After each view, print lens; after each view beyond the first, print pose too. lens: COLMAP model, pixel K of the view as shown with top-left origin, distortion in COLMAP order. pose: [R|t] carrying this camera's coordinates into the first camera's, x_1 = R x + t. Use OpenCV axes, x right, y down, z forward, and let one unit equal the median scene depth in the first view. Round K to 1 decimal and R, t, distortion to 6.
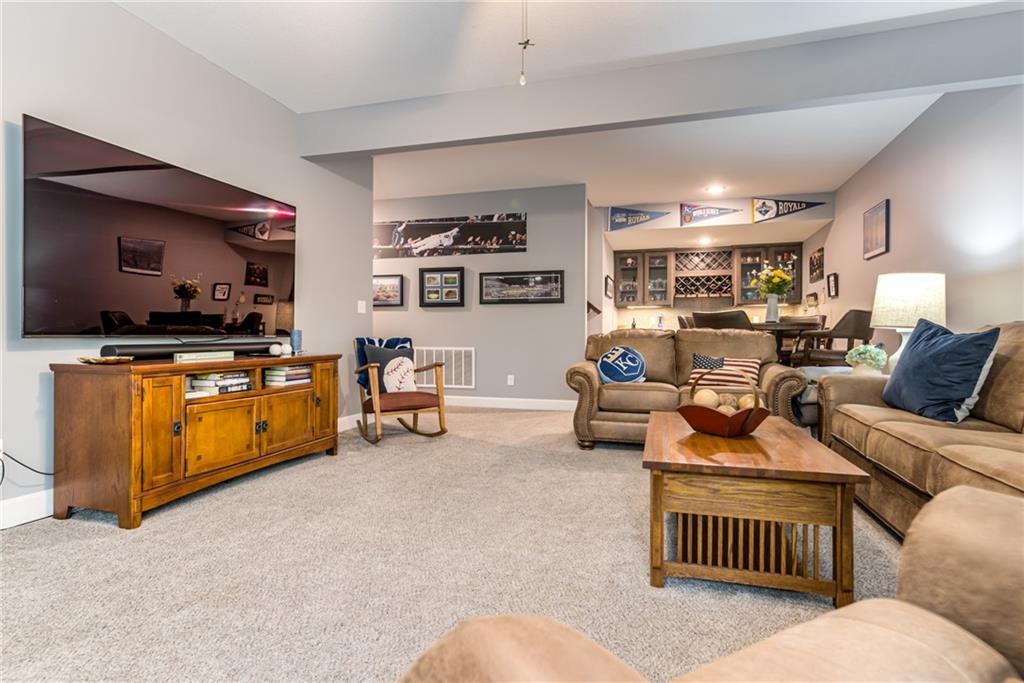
lens RADIAL K [[510.7, 0, 520.1], [0, 510.7, 343.3], [0, 0, 1]] dist [0.010686, -0.001957]
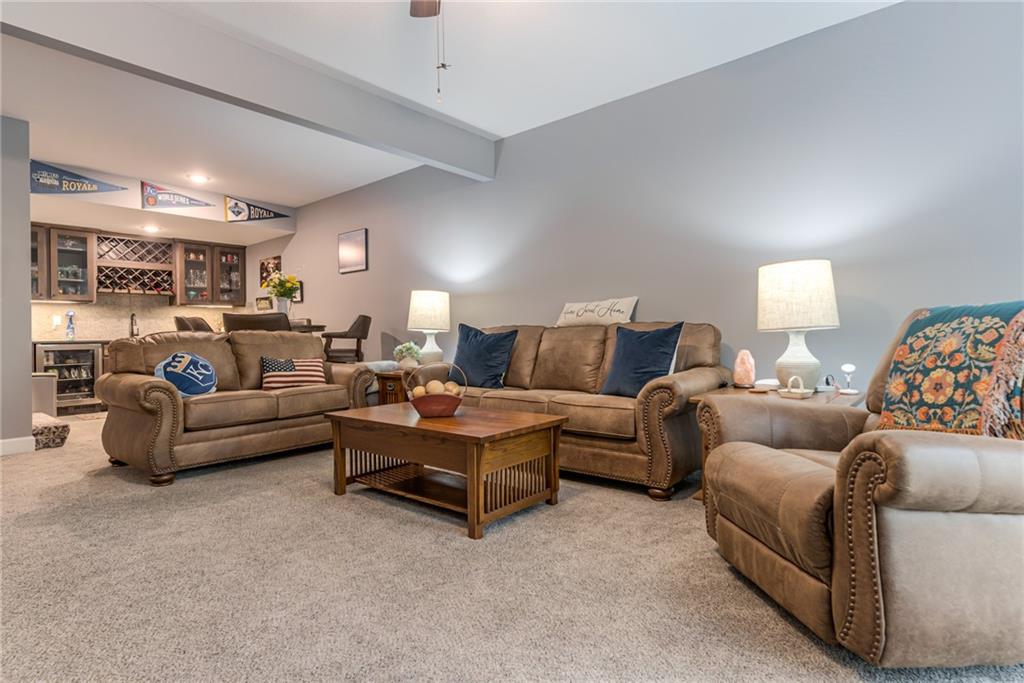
lens RADIAL K [[510.7, 0, 518.4], [0, 510.7, 344.7], [0, 0, 1]] dist [0.010686, -0.001957]
pose [[0.421038, -0.028187, 0.906605, -0.199359], [0.028550, 0.999434, 0.017814, -0.003607], [-0.906594, 0.018384, 0.421604, 0.094610]]
